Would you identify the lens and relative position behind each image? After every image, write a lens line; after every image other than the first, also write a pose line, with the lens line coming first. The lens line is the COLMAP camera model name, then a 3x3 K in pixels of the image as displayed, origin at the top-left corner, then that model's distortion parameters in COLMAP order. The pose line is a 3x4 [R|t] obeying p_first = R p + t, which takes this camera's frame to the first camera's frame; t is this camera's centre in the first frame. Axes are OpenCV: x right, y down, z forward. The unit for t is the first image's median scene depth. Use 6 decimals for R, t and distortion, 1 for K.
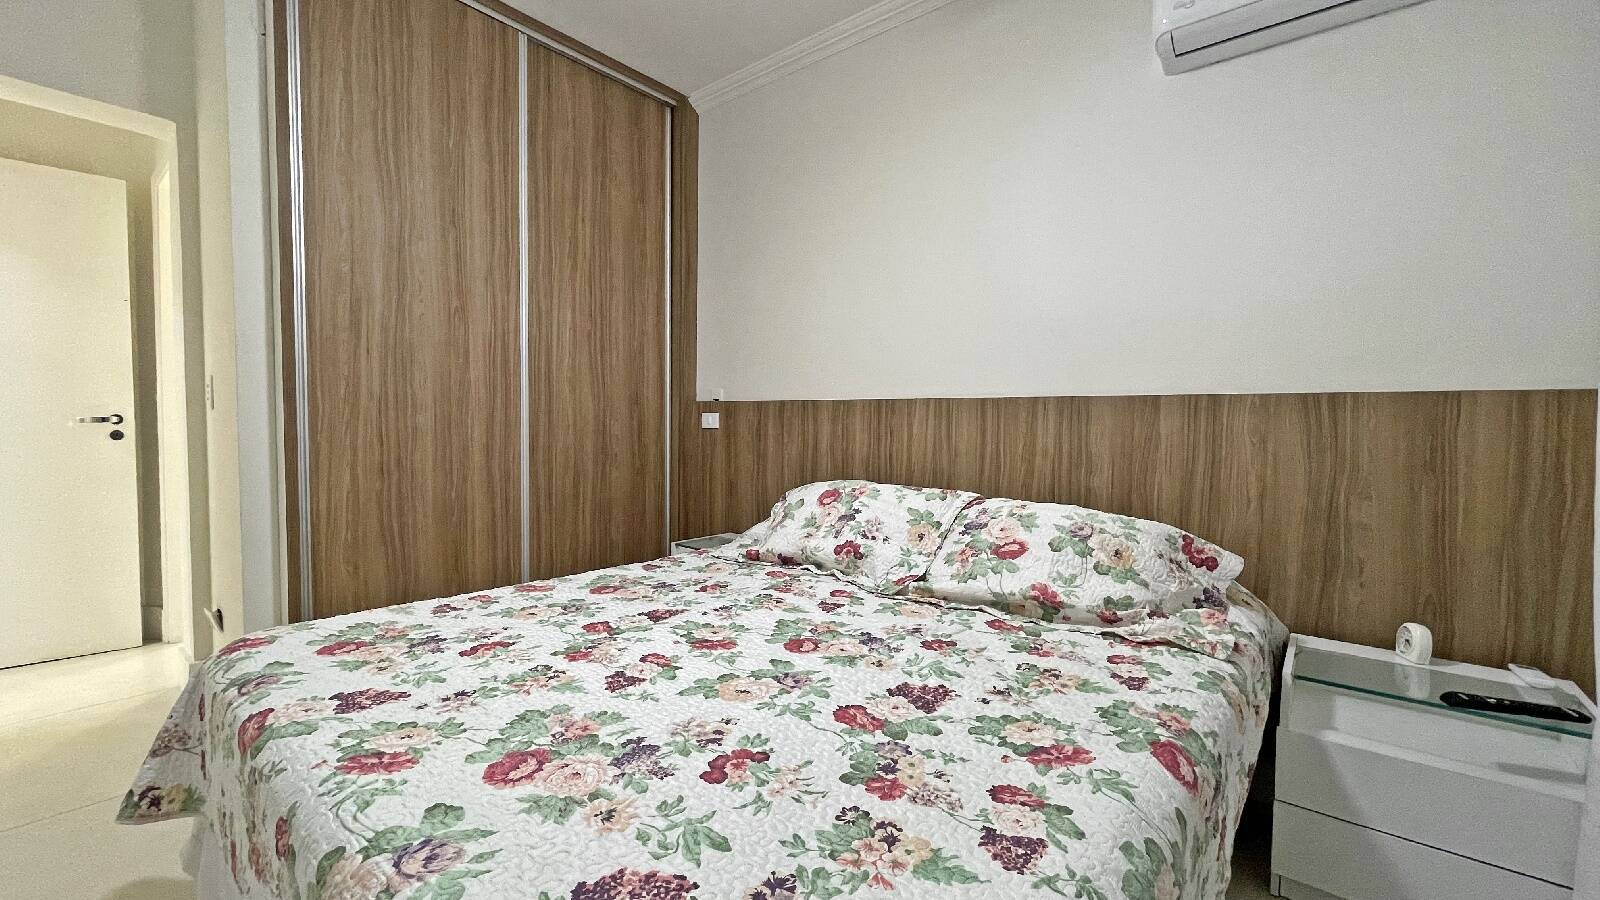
lens RADIAL K [[641.7, 0, 792.1], [0, 641.7, 451.0], [0, 0, 1]] dist [-0.000292, 0.000186]
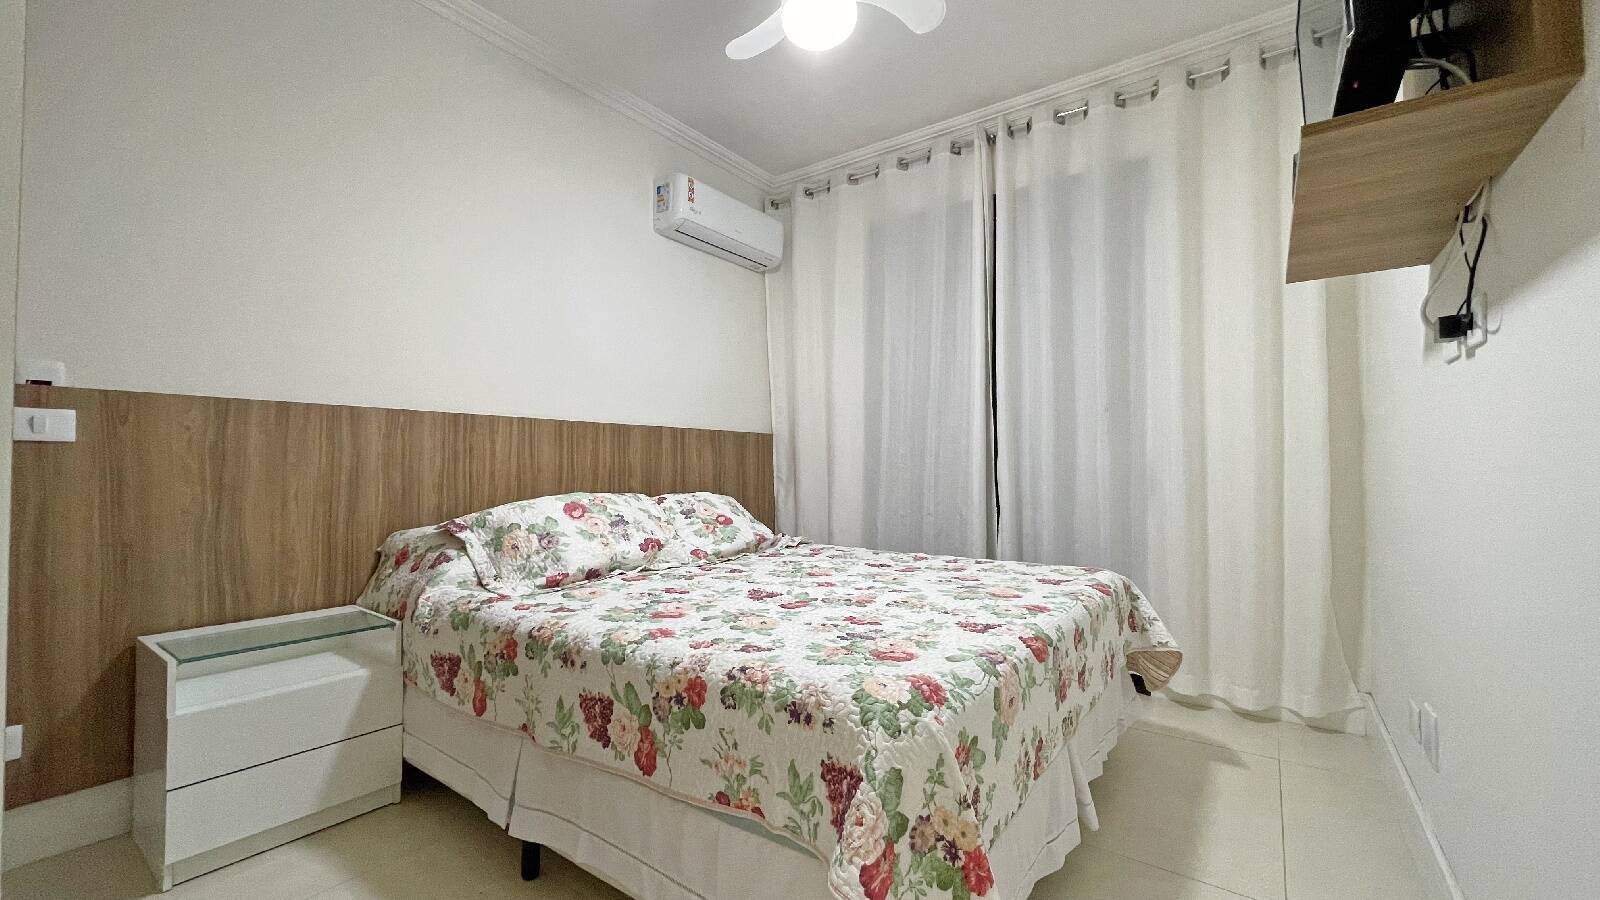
lens RADIAL K [[641.7, 0, 792.1], [0, 641.7, 451.0], [0, 0, 1]] dist [-0.000292, 0.000186]
pose [[-0.086941, 0.027199, 0.995842, -1.031019], [0.074296, 0.997020, -0.020745, 0.034364], [-0.993439, 0.072183, -0.088702, 0.747605]]
